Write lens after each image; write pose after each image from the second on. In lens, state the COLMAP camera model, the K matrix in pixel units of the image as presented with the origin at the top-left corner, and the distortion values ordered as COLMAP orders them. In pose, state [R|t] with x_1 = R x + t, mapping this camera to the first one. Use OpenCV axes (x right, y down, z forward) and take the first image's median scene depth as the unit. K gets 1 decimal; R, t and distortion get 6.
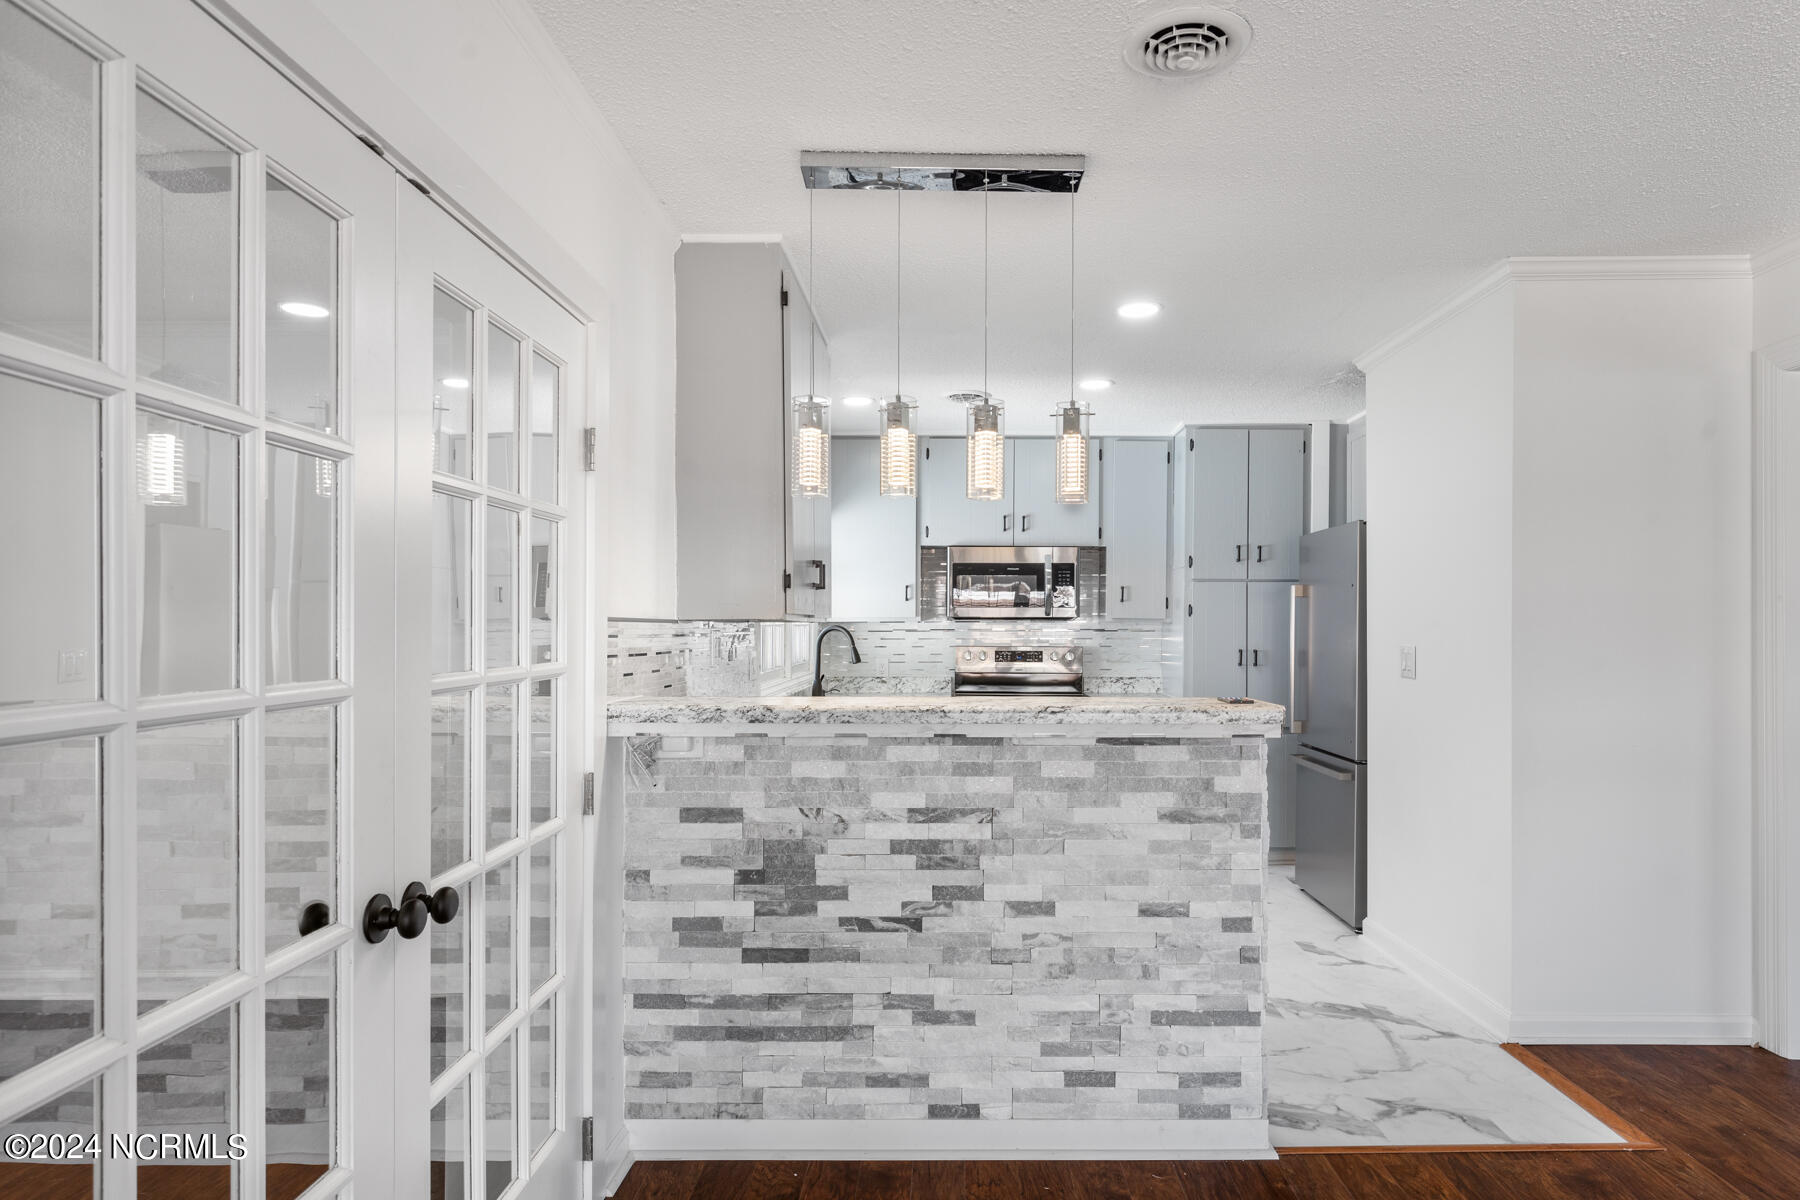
lens RADIAL K [[996.2, 0, 904.3], [0, 996.2, 617.8], [0, 0, 1]] dist [0.005766, 0.000109]
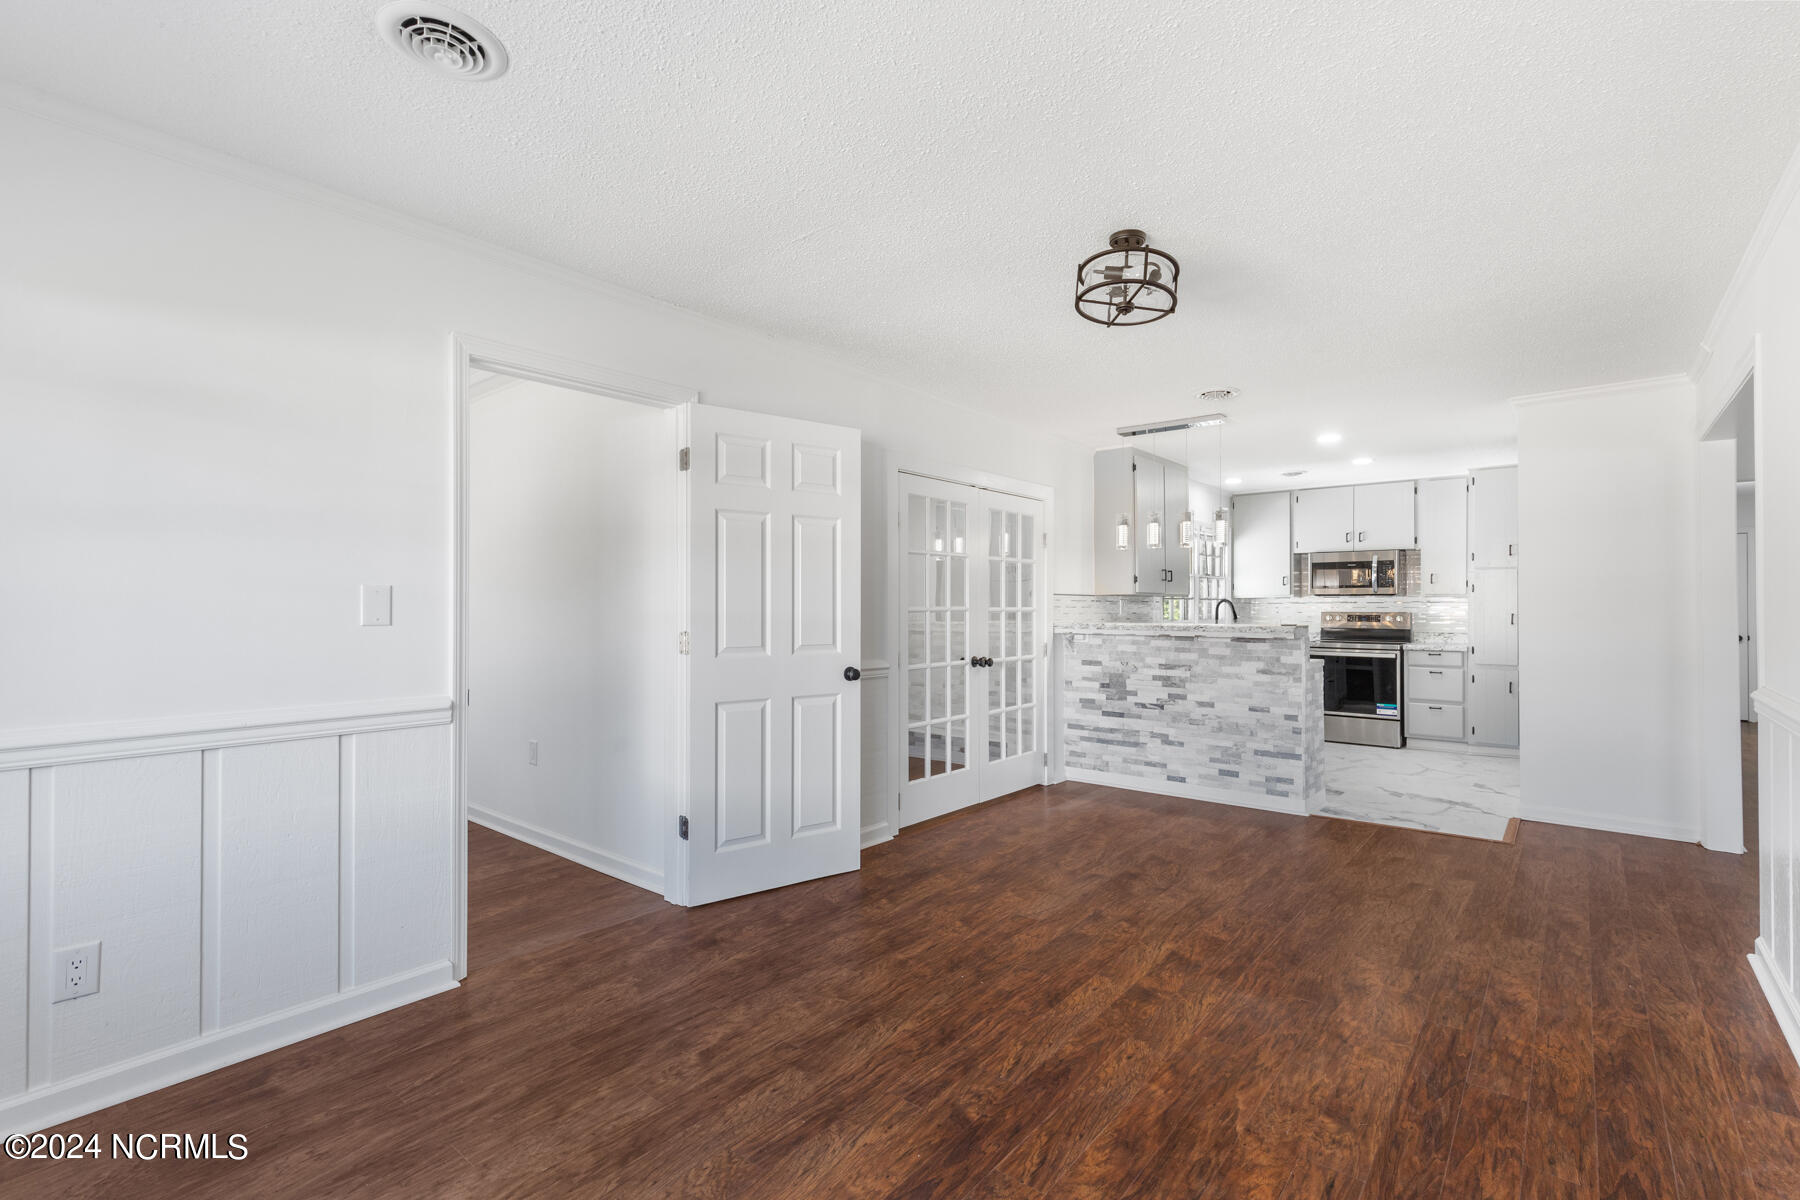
lens RADIAL K [[837.9, 0, 901.0], [0, 837.9, 599.2], [0, 0, 1]] dist [0.008035, -0.002769]
pose [[0.764707, -0.007113, -0.644339, 0.928223], [0.003527, 0.999970, -0.006853, 0.030590], [0.644369, 0.002968, 0.764709, -1.173414]]
